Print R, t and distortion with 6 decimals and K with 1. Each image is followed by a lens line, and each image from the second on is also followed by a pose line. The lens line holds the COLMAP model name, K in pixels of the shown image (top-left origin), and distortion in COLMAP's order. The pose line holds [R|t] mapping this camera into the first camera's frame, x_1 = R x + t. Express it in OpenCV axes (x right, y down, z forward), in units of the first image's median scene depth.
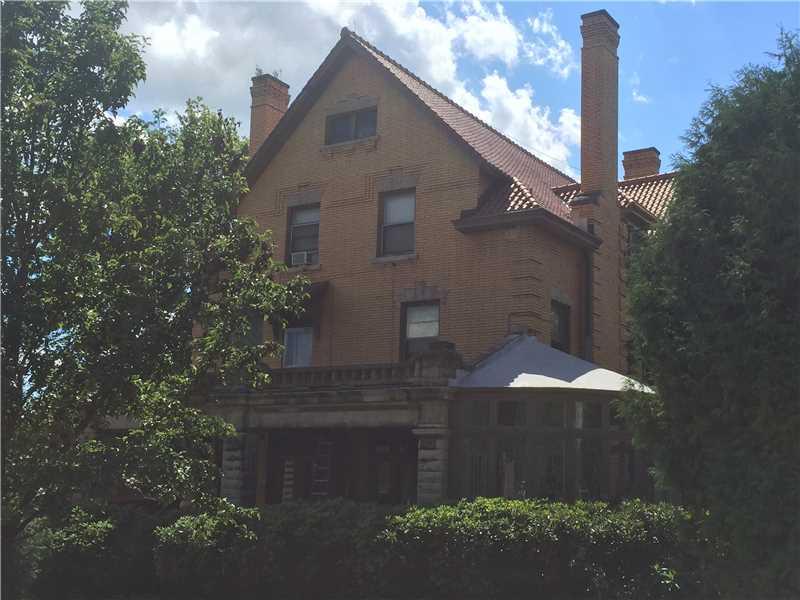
lens RADIAL K [[976.4, 0, 400.0], [0, 976.4, 300.0], [0, 0, 1]] dist [0.139066, 0.003131]
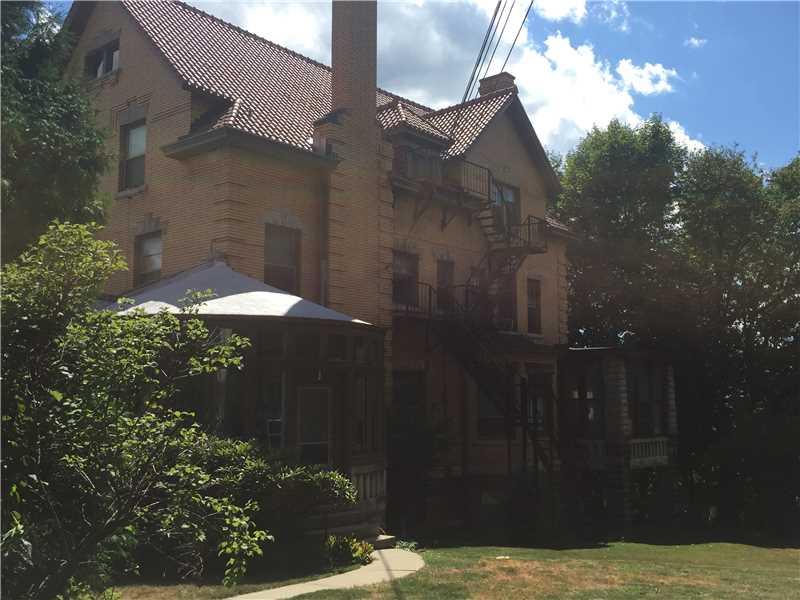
lens RADIAL K [[876.6, 0, 400.0], [0, 876.6, 300.0], [0, 0, 1]] dist [0.011355, -0.004583]
pose [[0.993705, -0.049716, -0.100388, 0.342762], [0.055394, 0.996971, 0.054586, 0.032348], [0.097370, -0.059804, 0.993450, 0.141326]]
